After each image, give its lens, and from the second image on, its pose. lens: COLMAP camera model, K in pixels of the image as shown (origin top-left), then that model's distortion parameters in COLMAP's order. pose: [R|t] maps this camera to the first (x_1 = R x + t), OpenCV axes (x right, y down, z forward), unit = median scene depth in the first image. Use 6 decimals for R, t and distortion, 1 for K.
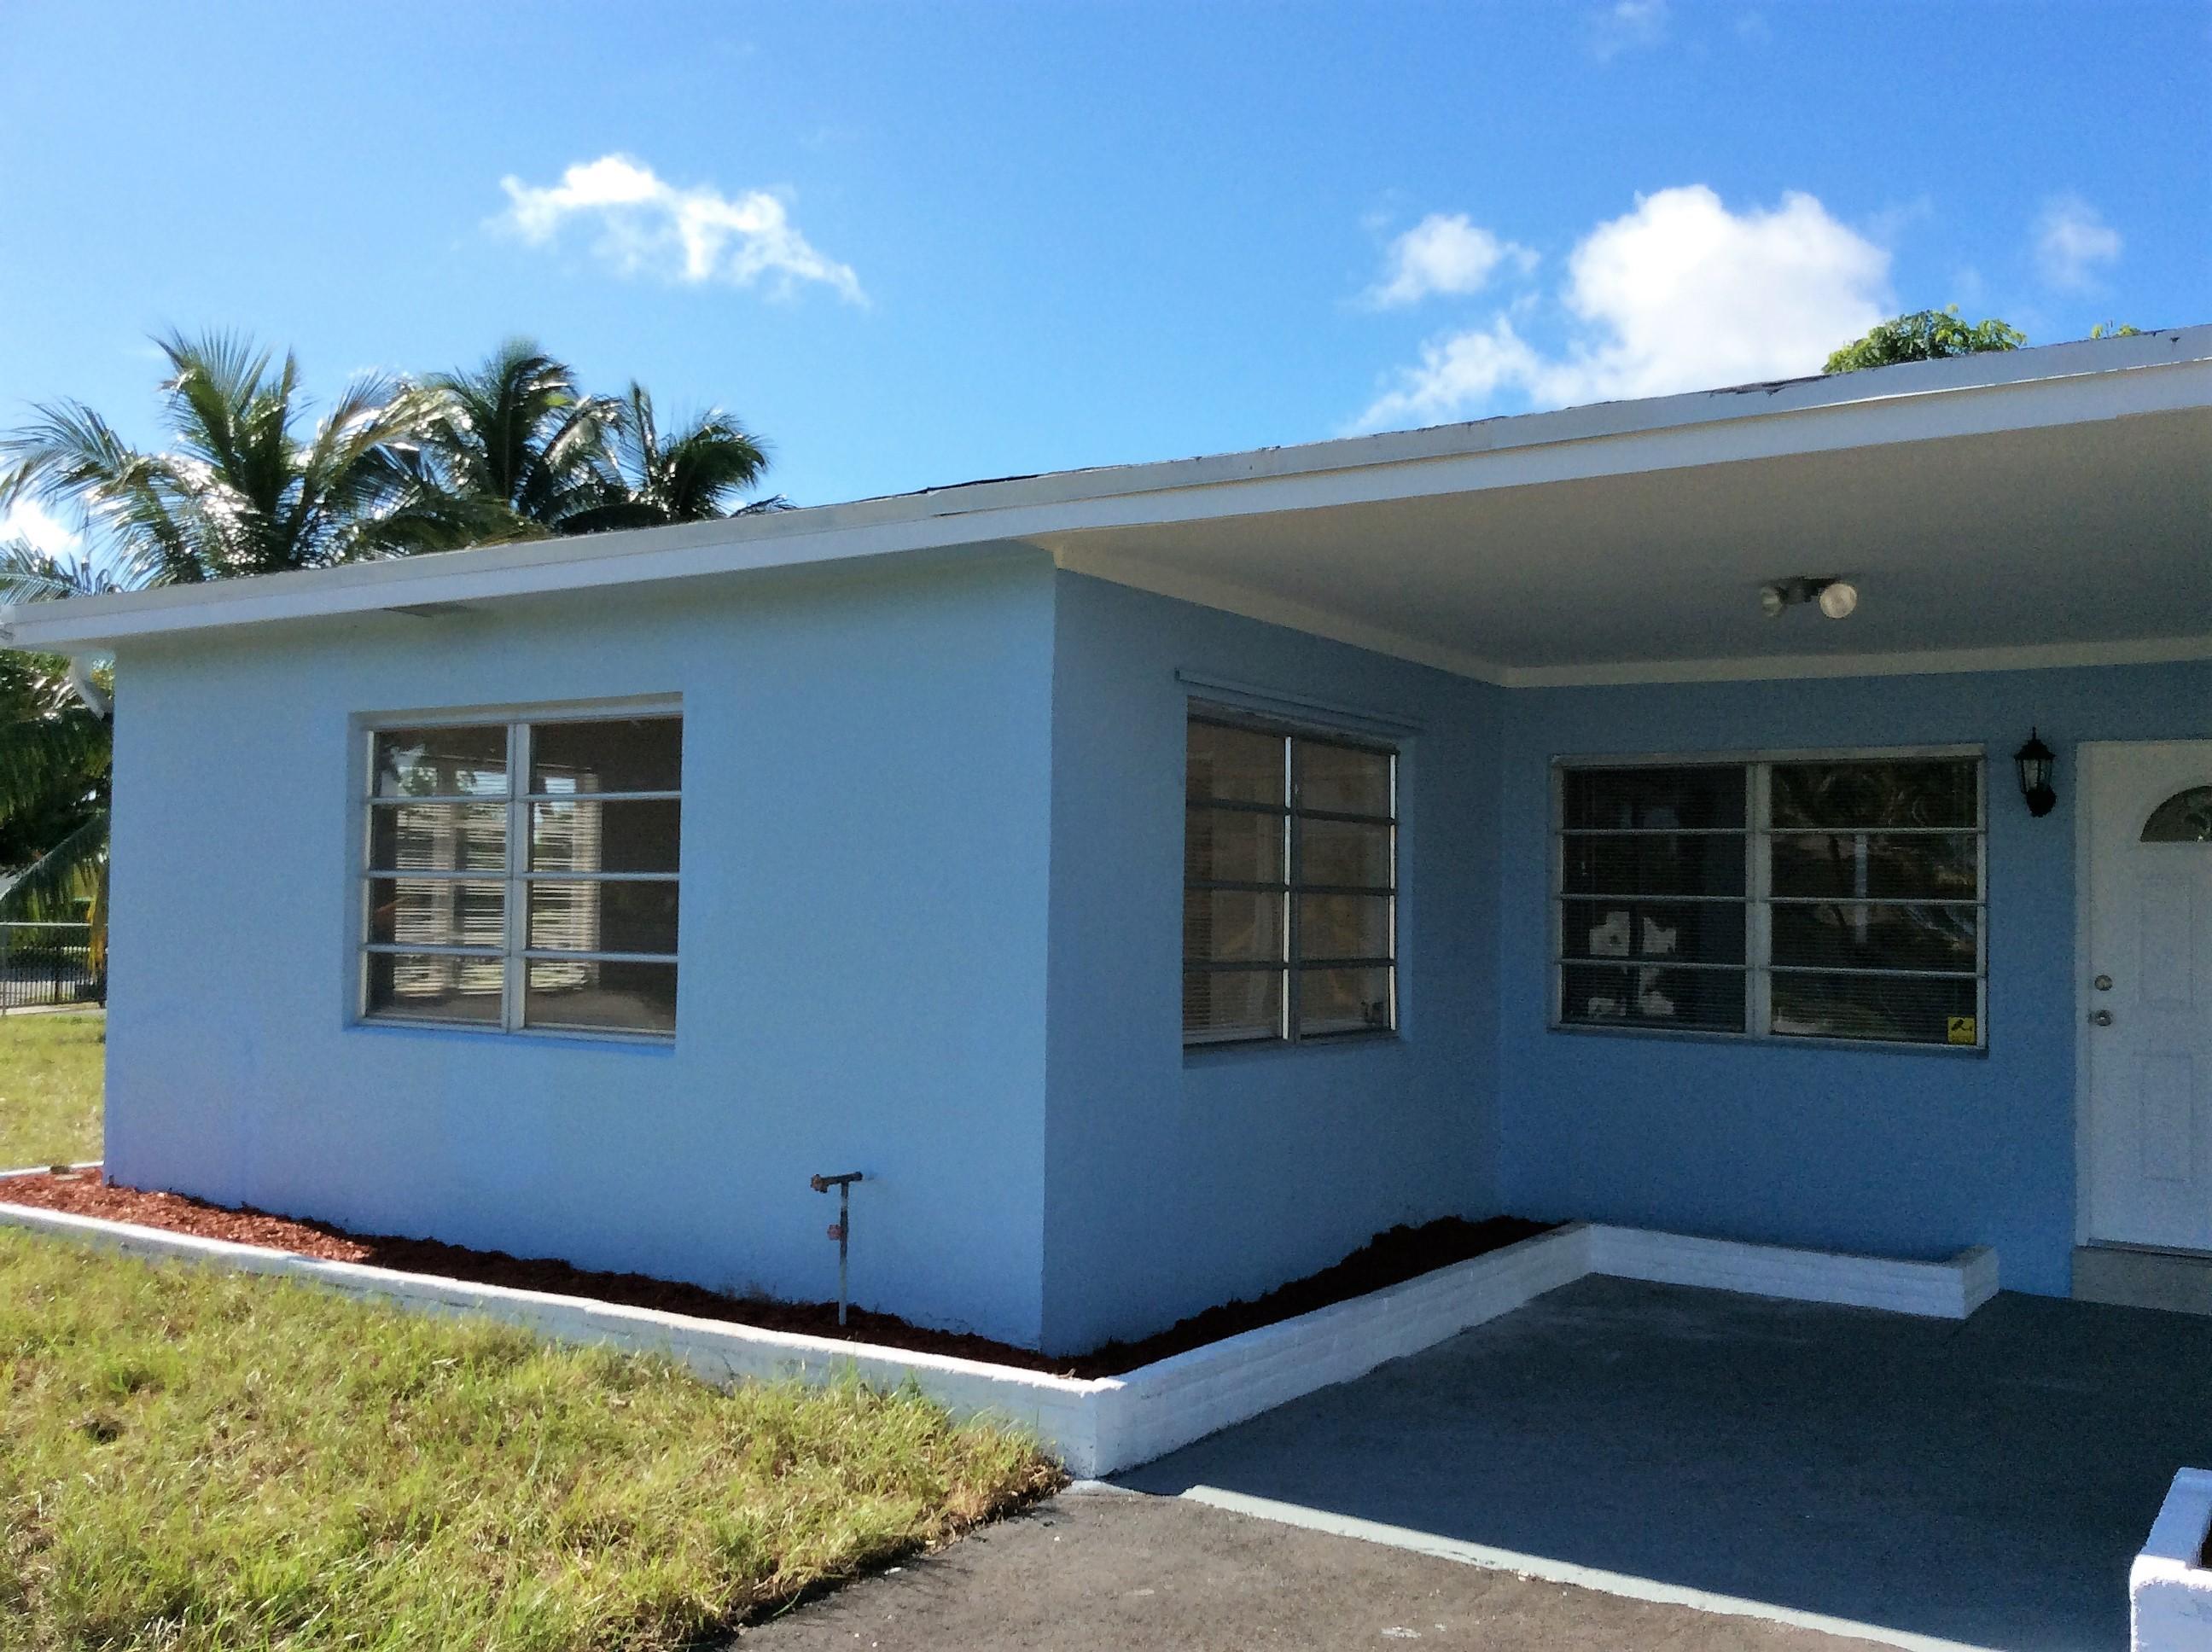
lens RADIAL K [[2059.2, 0, 1123.7], [0, 2059.2, 820.8], [0, 0, 1]] dist [0.022918, 0.000000]
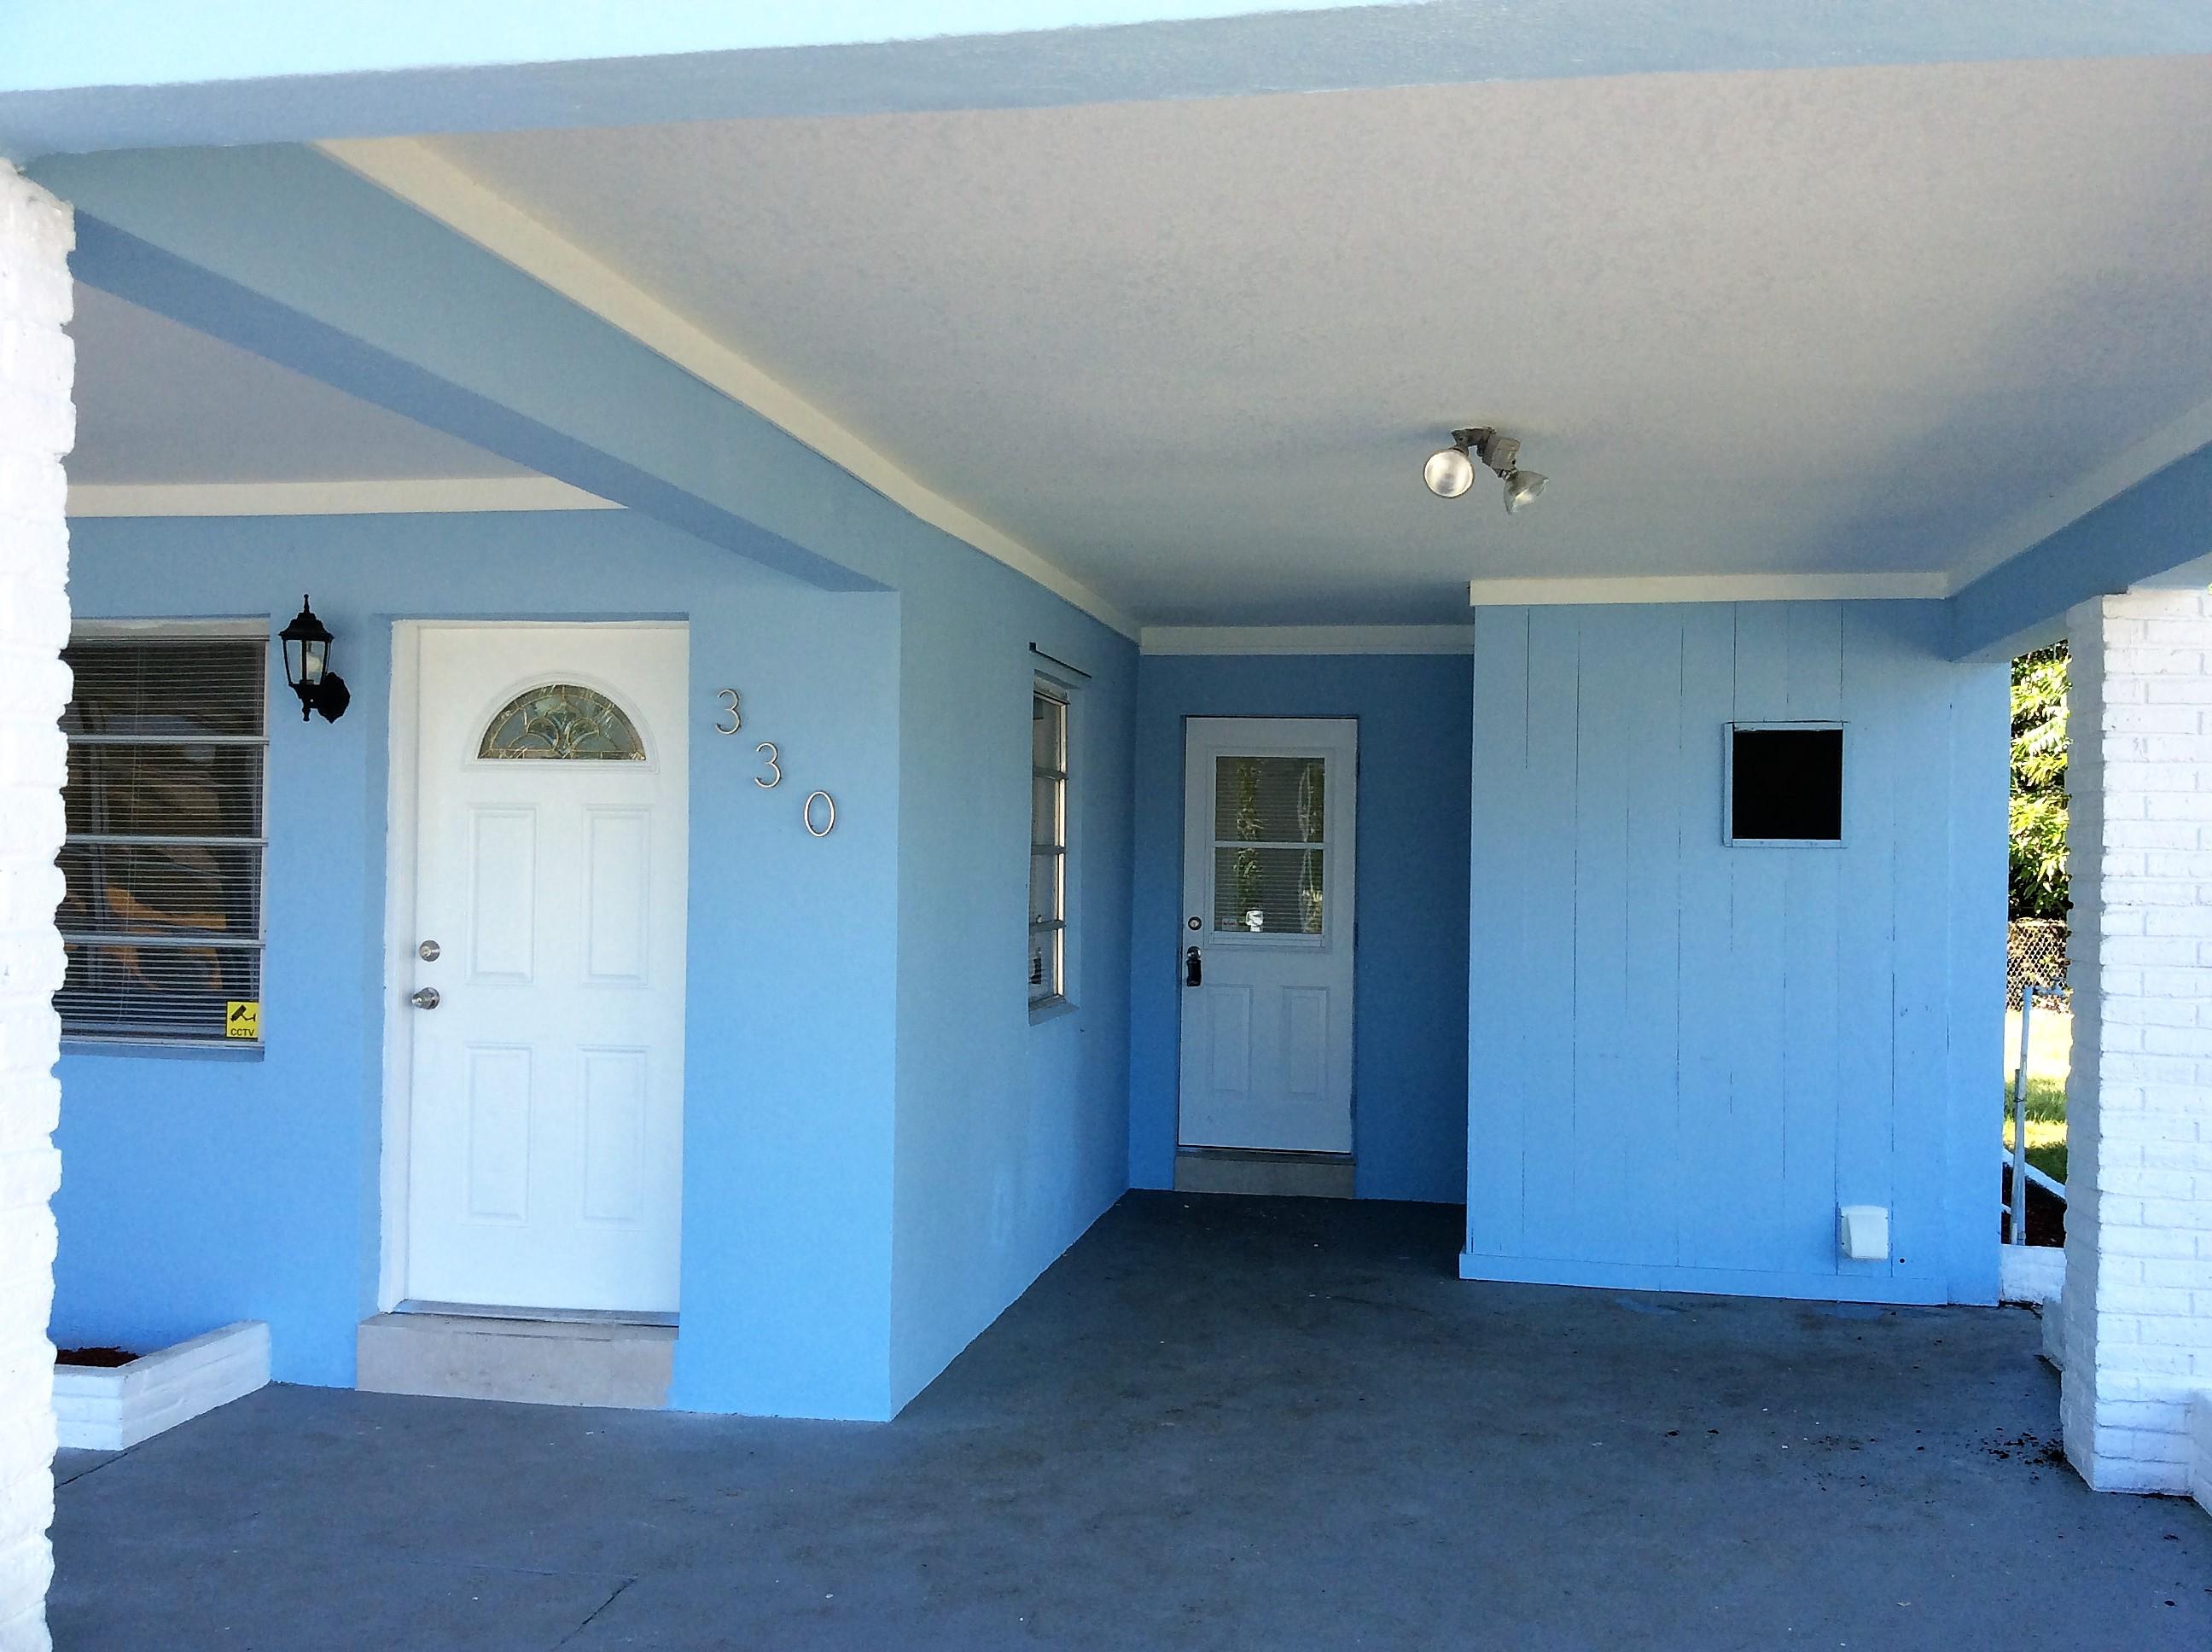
lens RADIAL K [[2059.2, 0, 1118.1], [0, 2059.2, 824.6], [0, 0, 1]] dist [0.022918, 0.000000]
pose [[0.921508, -0.000291, 0.388359, 0.410713], [-0.012447, 0.999464, 0.030284, 0.008520], [-0.388159, -0.032741, 0.921011, 0.231071]]
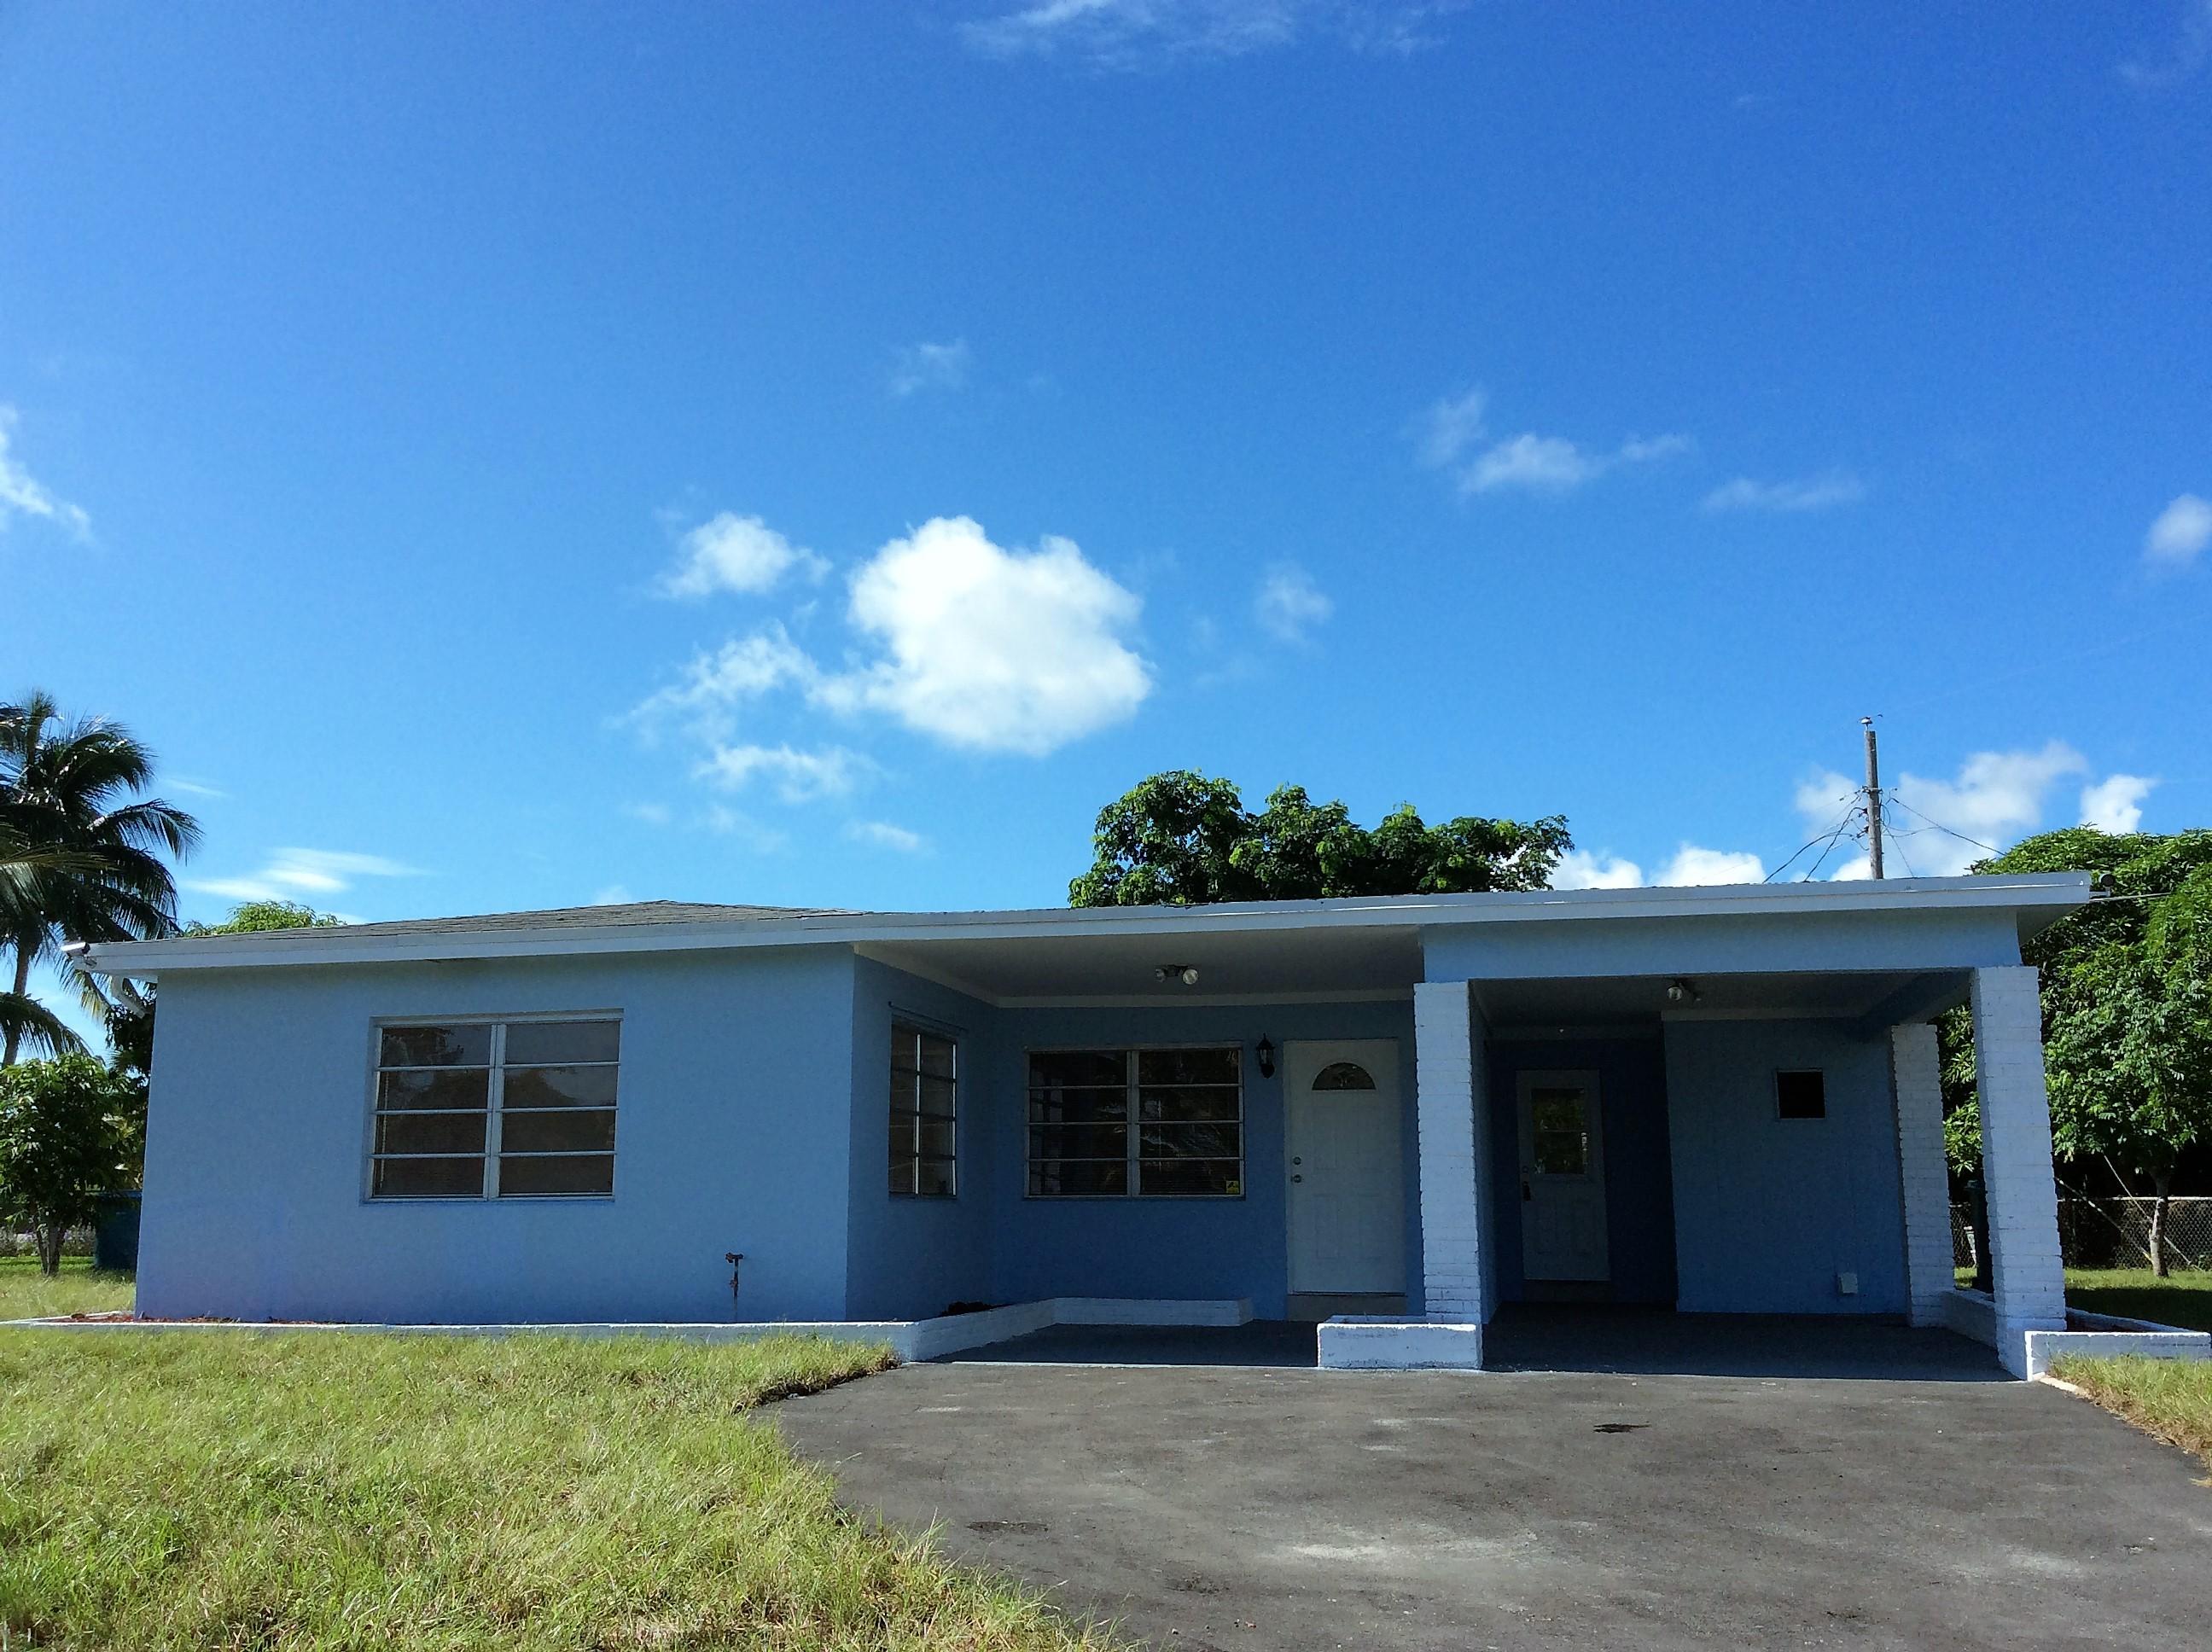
lens RADIAL K [[2059.2, 0, 1100.5], [0, 2059.2, 788.1], [0, 0, 1]] dist [0.022918, 0.000000]
pose [[0.935864, 0.050085, 0.348785, -0.416307], [0.005080, 0.987826, -0.155481, 0.029675], [-0.352326, 0.147281, 0.924216, -0.825619]]
